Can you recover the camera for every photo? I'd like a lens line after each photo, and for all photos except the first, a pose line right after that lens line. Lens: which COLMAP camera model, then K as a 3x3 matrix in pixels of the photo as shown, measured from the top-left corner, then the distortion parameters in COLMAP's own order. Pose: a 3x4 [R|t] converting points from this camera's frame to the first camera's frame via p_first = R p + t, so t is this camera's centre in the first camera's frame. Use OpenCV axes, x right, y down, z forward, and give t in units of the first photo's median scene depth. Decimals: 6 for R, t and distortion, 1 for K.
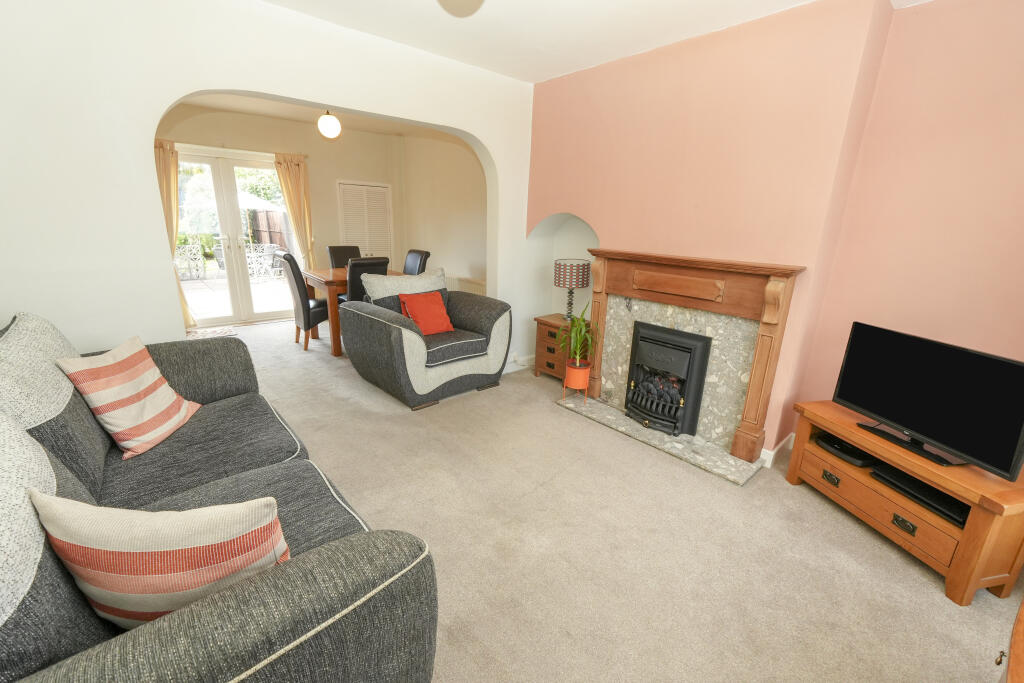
lens RADIAL K [[427.6, 0, 507.1], [0, 427.6, 342.6], [0, 0, 1]] dist [-0.000192, -0.000050]
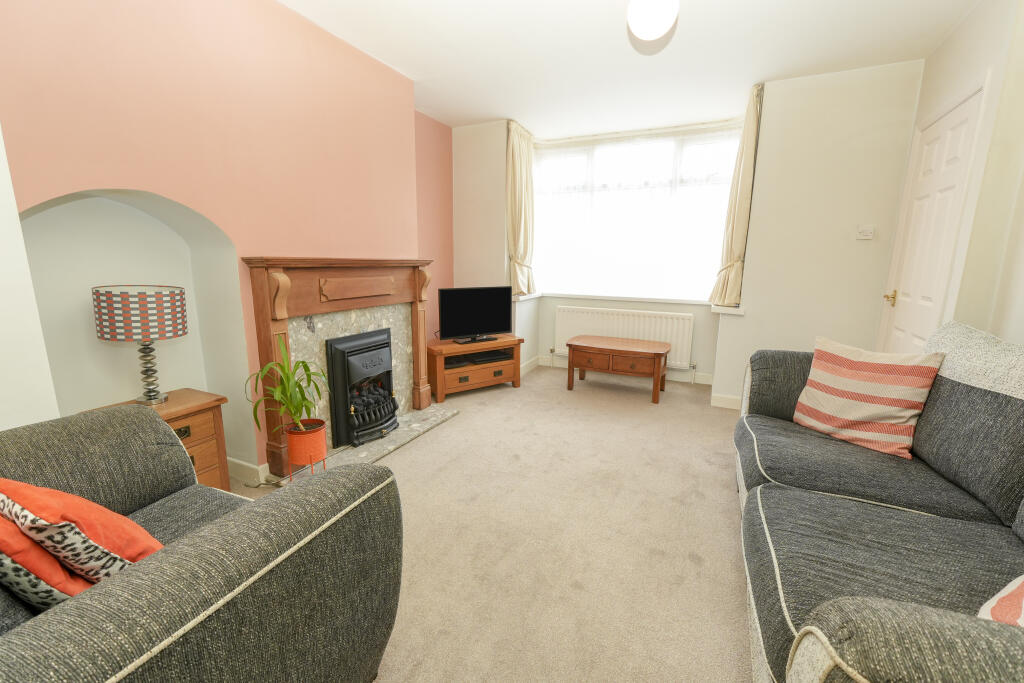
lens RADIAL K [[427.6, 0, 507.1], [0, 427.6, 342.6], [0, 0, 1]] dist [-0.000192, -0.000050]
pose [[-0.405783, -0.204820, 0.890724, -0.600396], [0.233212, 0.919102, 0.317589, -0.237652], [-0.883715, 0.336600, -0.325189, 1.008970]]
